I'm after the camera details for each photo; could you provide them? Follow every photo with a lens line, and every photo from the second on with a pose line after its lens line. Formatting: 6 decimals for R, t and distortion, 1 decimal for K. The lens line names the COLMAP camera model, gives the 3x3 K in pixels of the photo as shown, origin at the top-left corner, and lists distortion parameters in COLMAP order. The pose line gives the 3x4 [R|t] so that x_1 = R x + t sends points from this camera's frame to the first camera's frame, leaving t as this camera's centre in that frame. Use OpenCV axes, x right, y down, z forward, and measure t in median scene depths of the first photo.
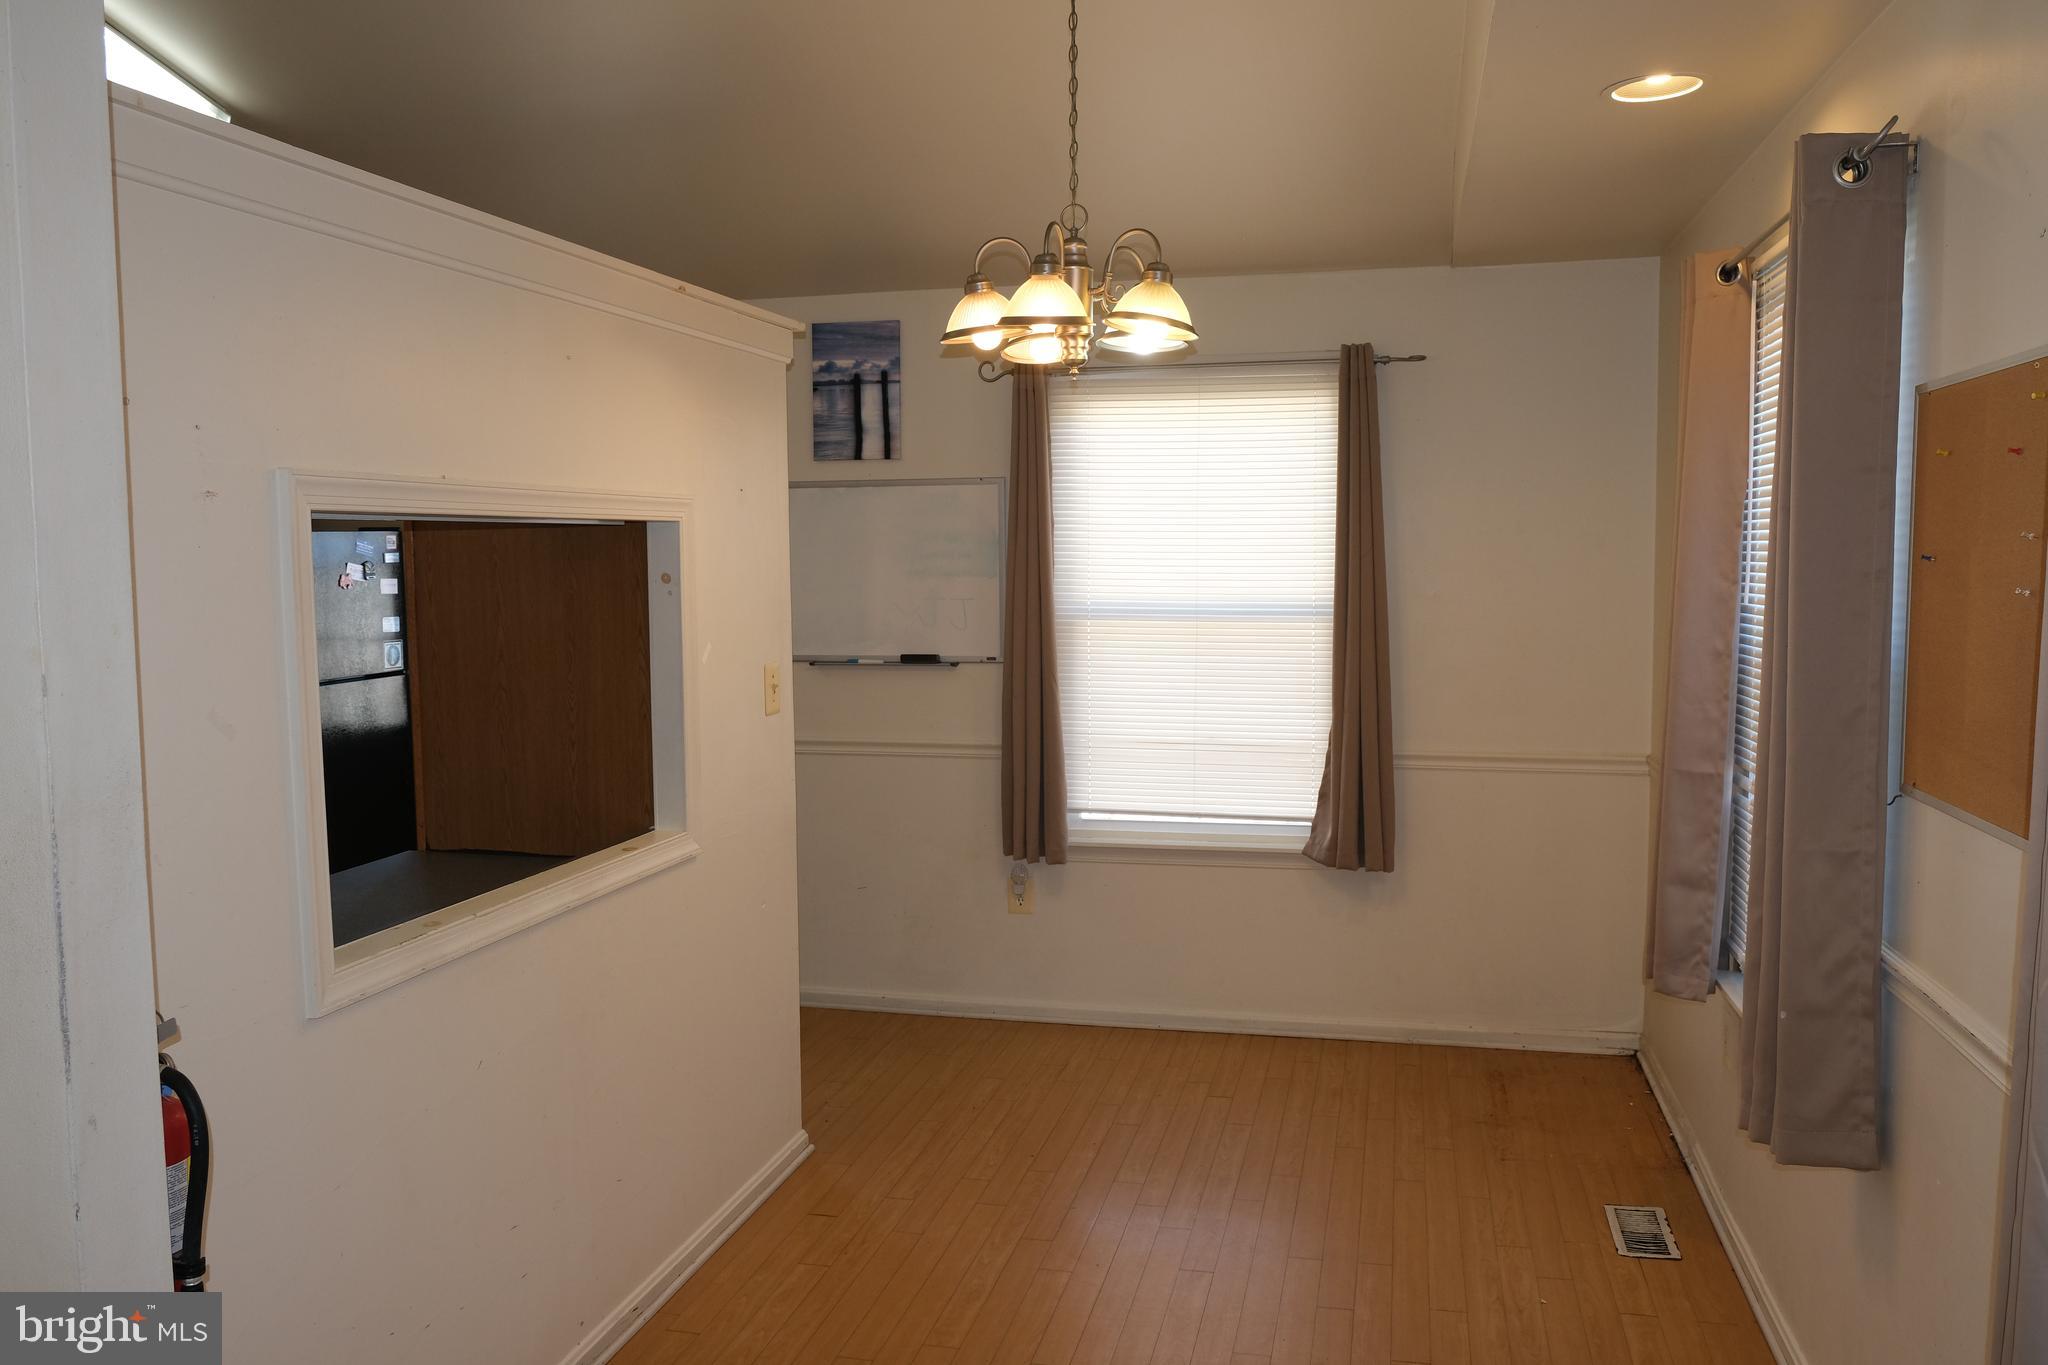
lens RADIAL K [[1588.3, 0, 1040.6], [0, 1588.3, 677.8], [0, 0, 1]] dist [-0.026326, -0.008554]
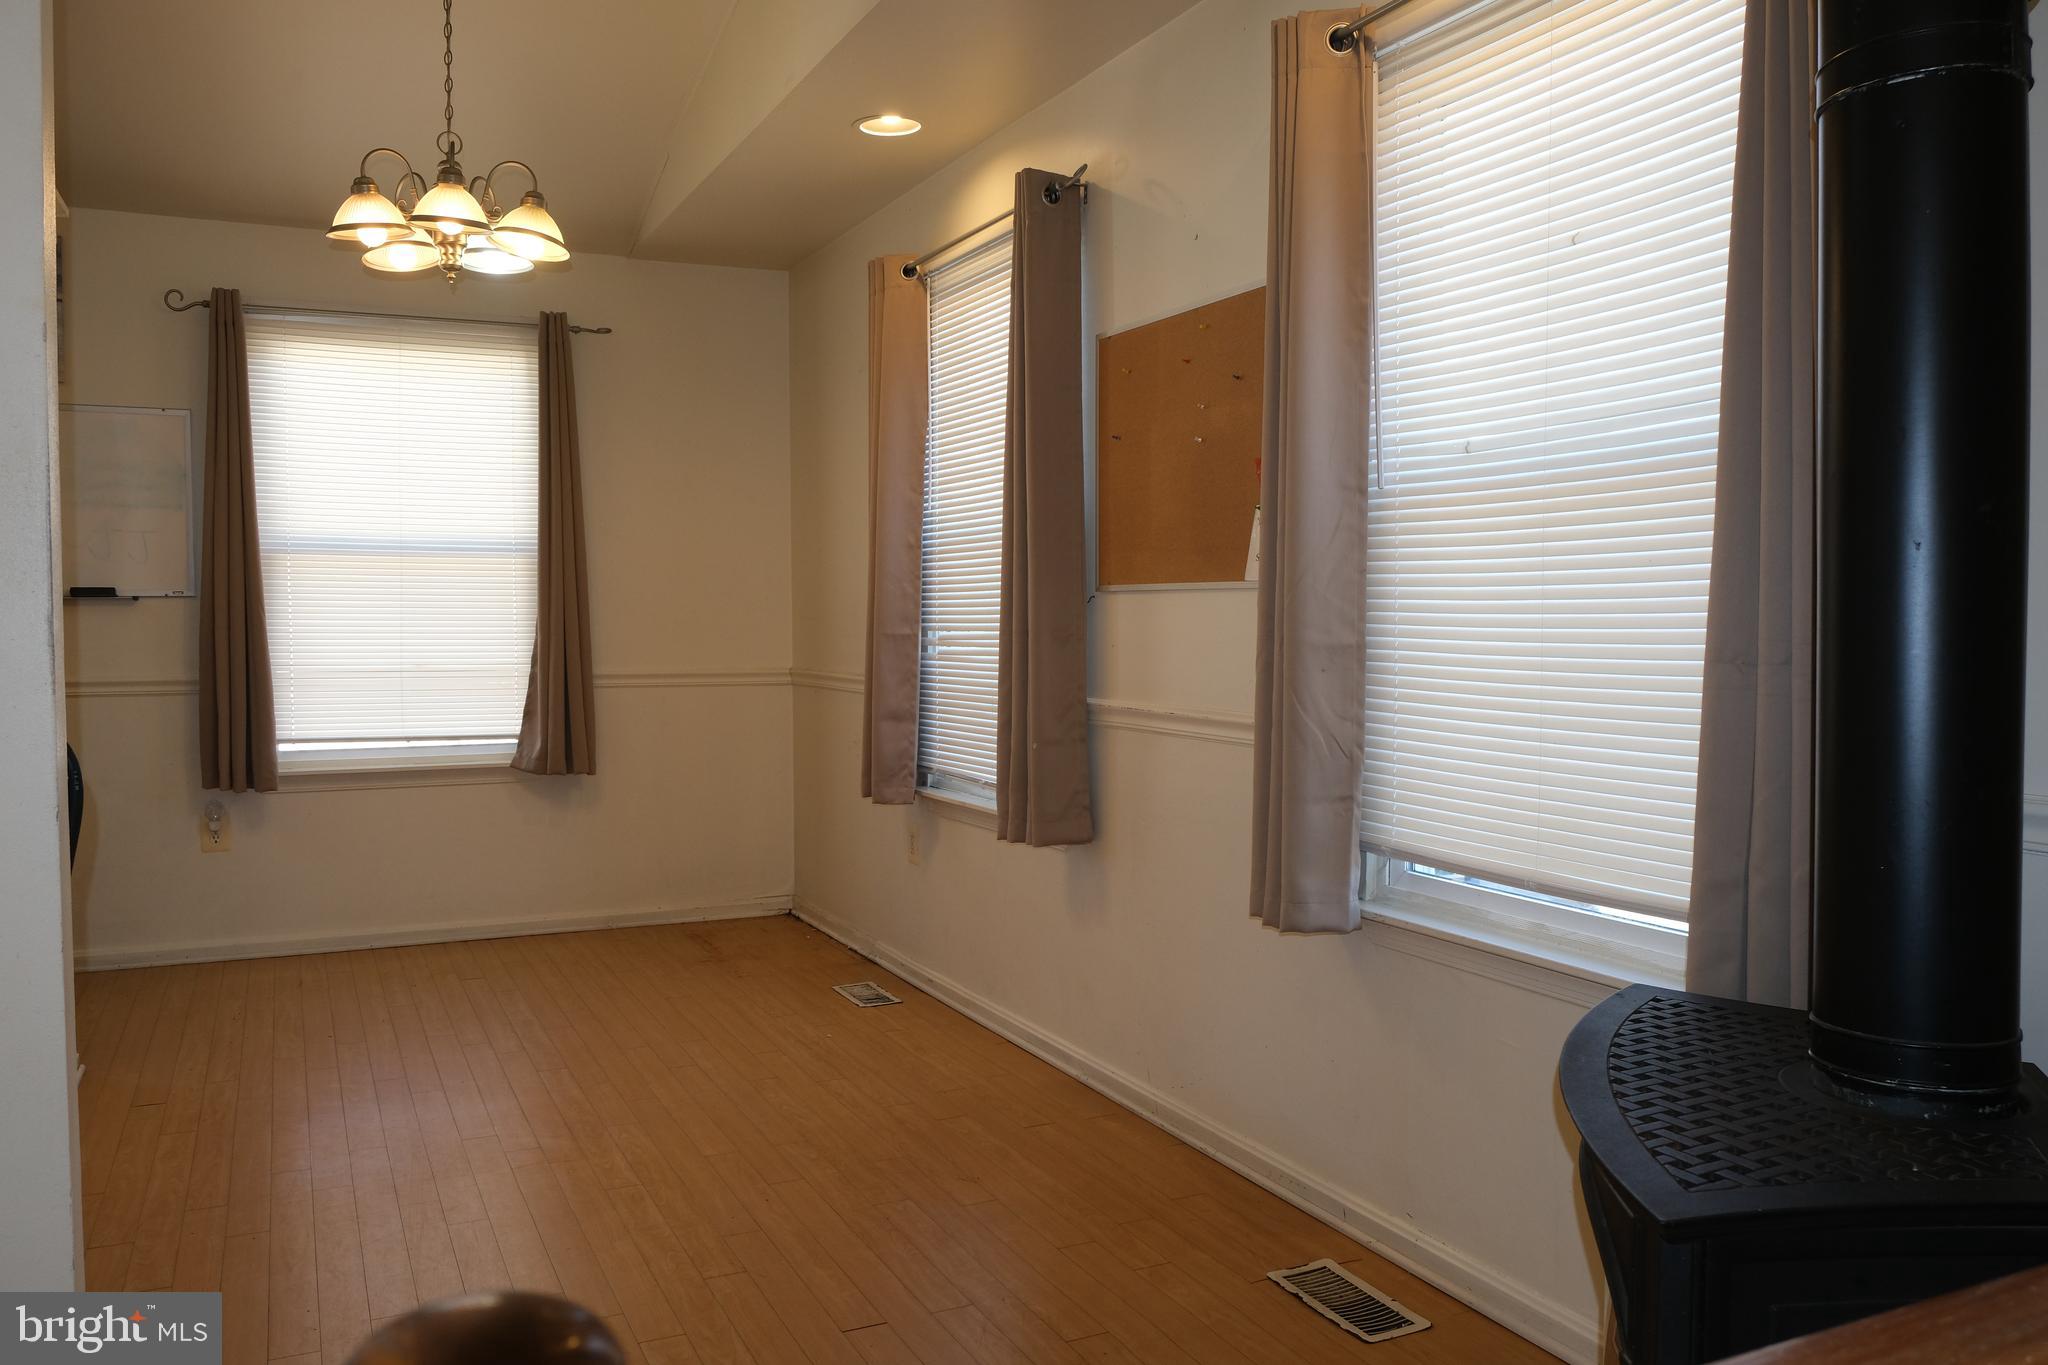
lens RADIAL K [[1588.3, 0, 1040.6], [0, 1588.3, 677.8], [0, 0, 1]] dist [-0.026326, -0.008554]
pose [[0.778905, -0.019686, 0.626833, -0.245064], [0.046974, 0.998531, -0.027011, 0.099013], [-0.625380, 0.050484, 0.778685, -0.095770]]
